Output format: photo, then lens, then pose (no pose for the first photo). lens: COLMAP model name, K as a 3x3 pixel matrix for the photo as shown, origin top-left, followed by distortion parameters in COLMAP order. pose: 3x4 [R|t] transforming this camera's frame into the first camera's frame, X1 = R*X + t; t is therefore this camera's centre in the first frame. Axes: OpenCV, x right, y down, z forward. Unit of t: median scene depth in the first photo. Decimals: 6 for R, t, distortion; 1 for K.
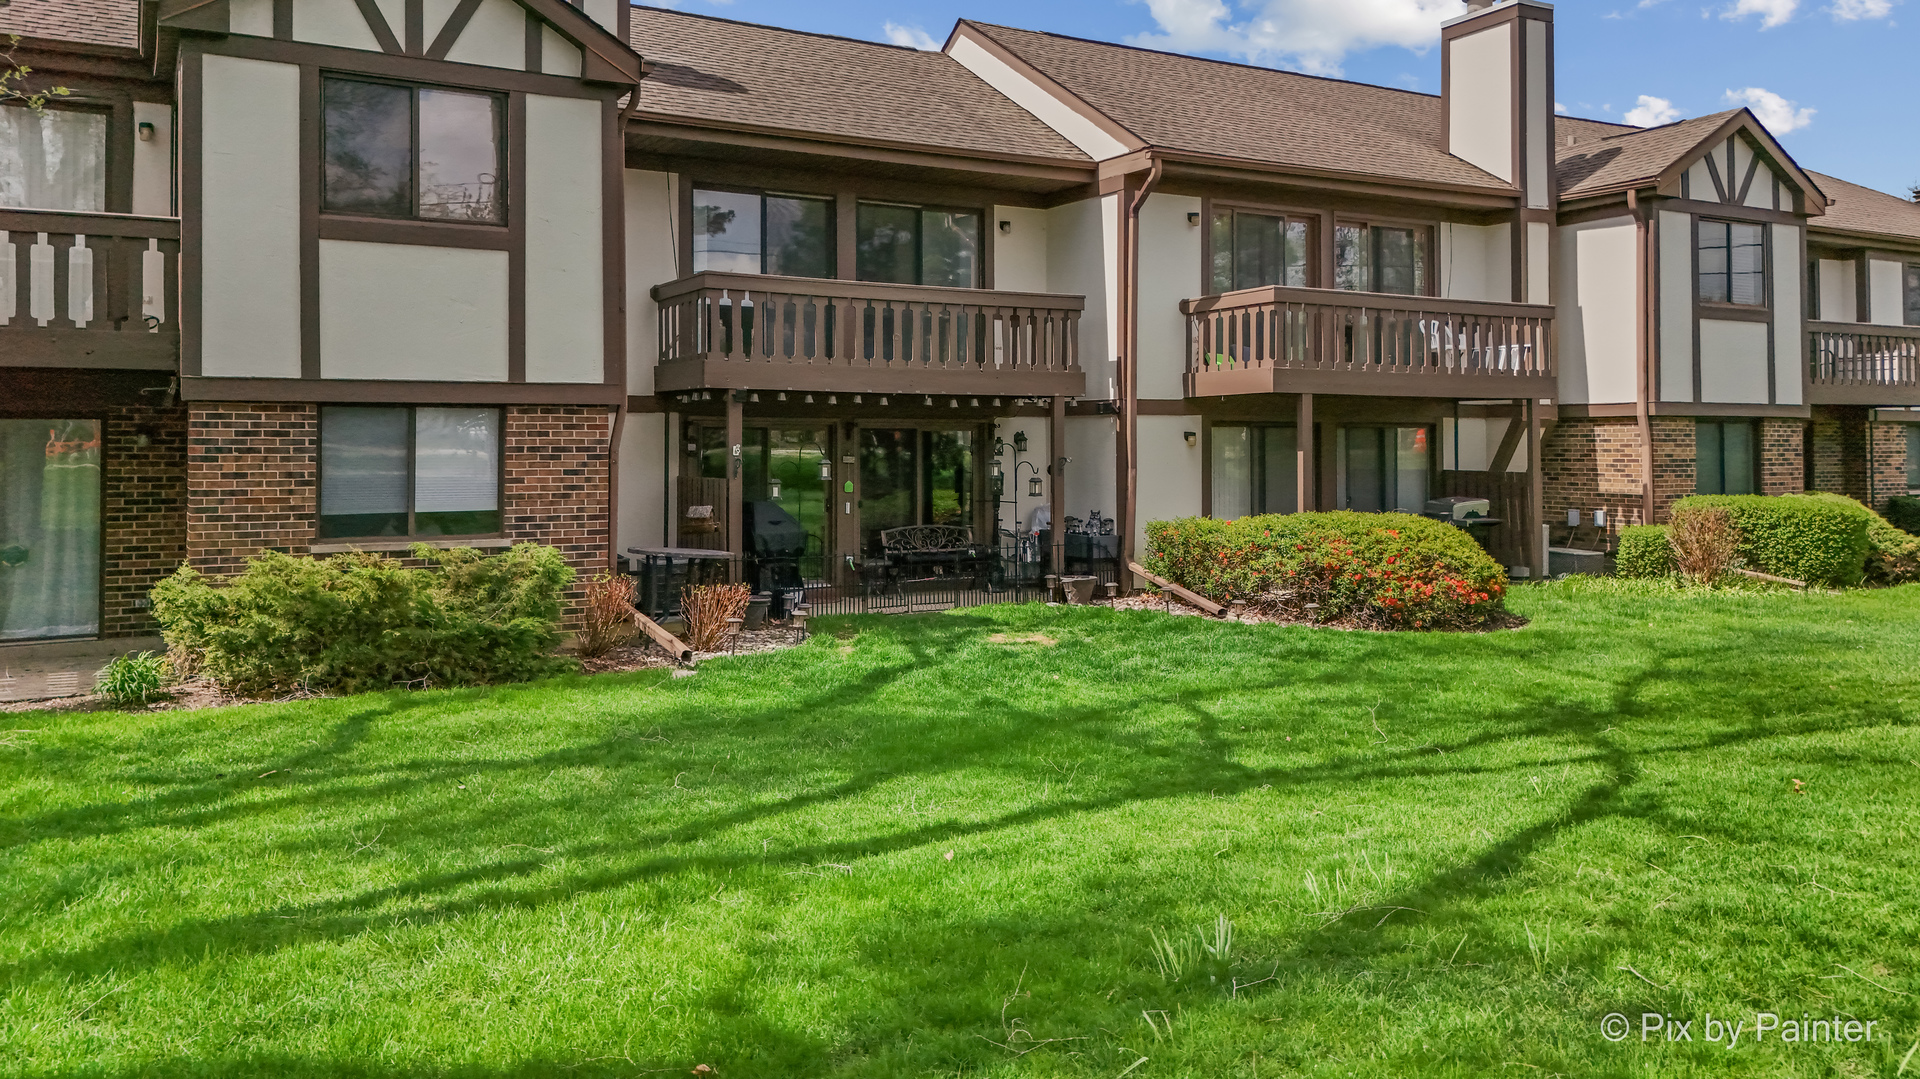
lens RADIAL K [[1415.6, 0, 959.7], [0, 1415.6, 426.4], [0, 0, 1]] dist [-0.009773, -0.002432]
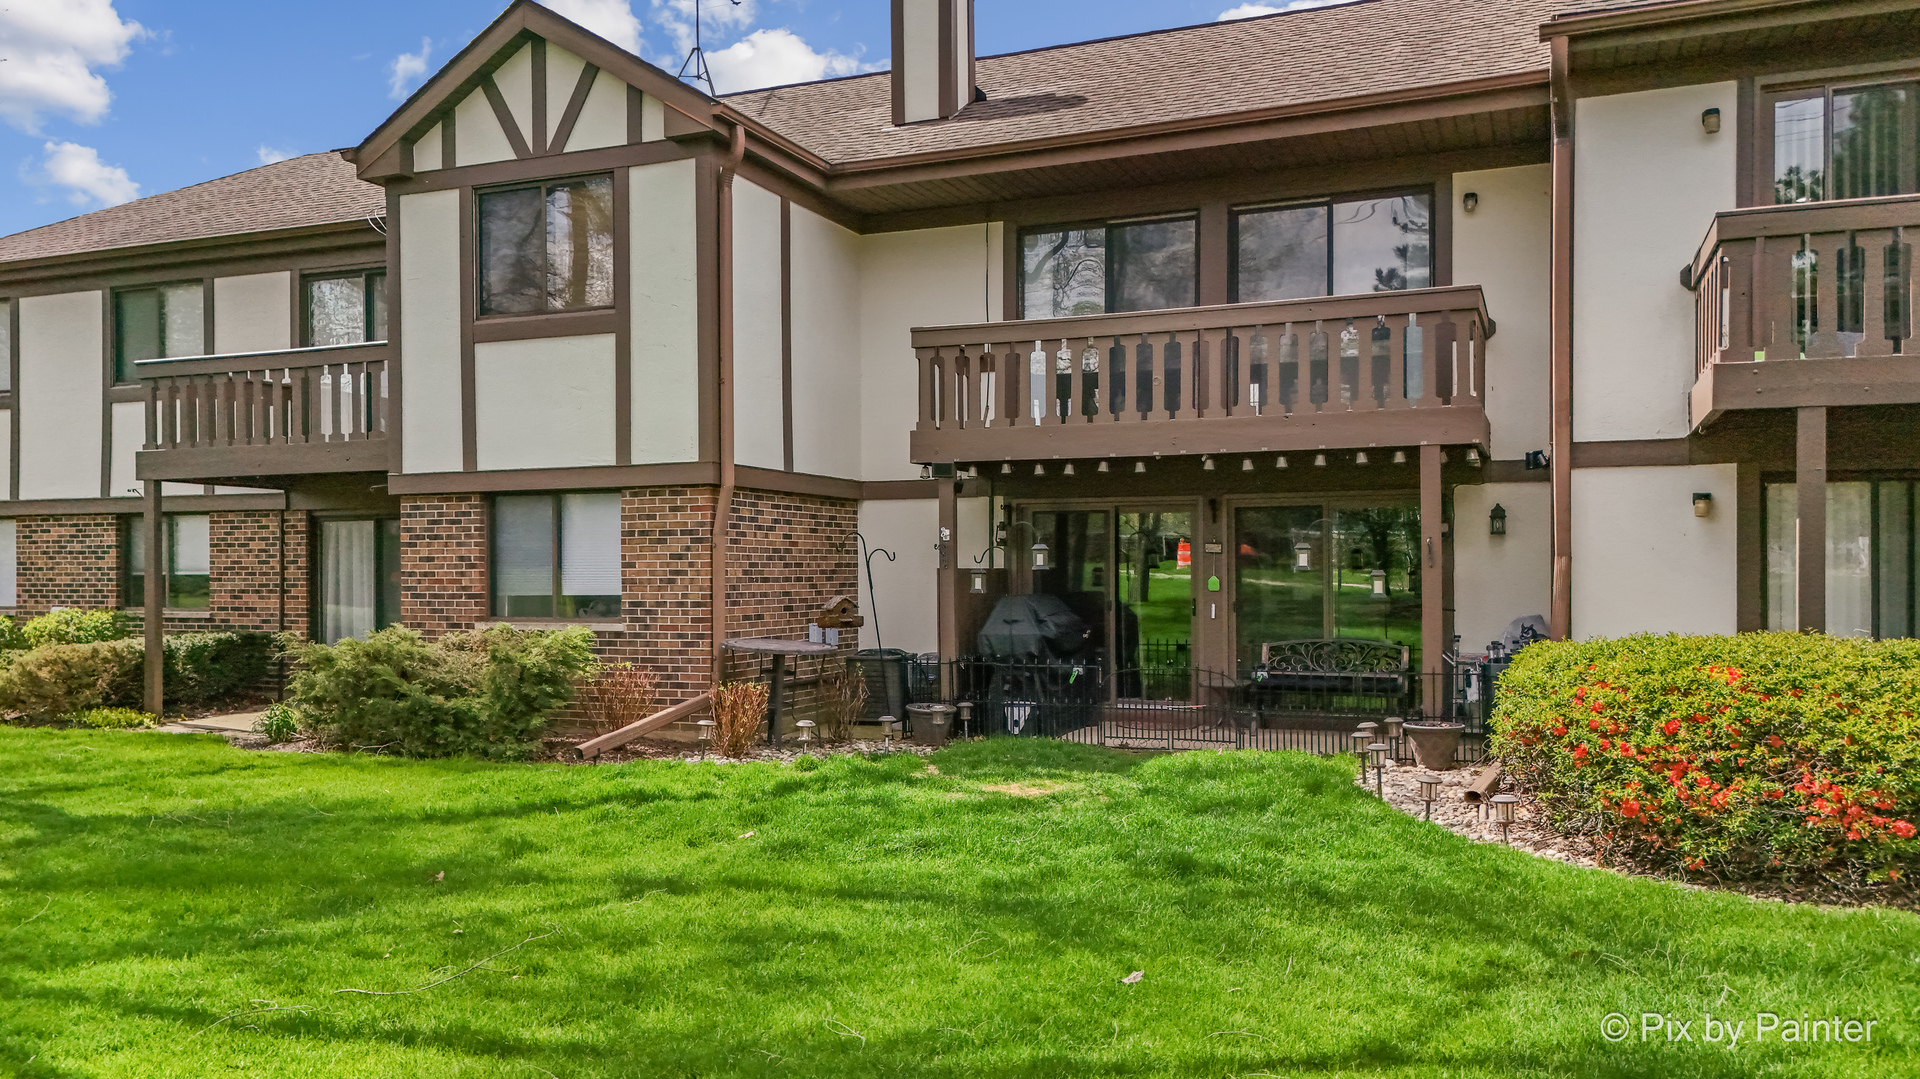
lens RADIAL K [[1415.6, 0, 967.4], [0, 1415.6, 601.3], [0, 0, 1]] dist [-0.009773, -0.002432]
pose [[0.622865, 0.015041, -0.782185, 0.604808], [0.014416, 0.999425, 0.030699, 0.036732], [0.782196, -0.030397, 0.622290, 0.569022]]
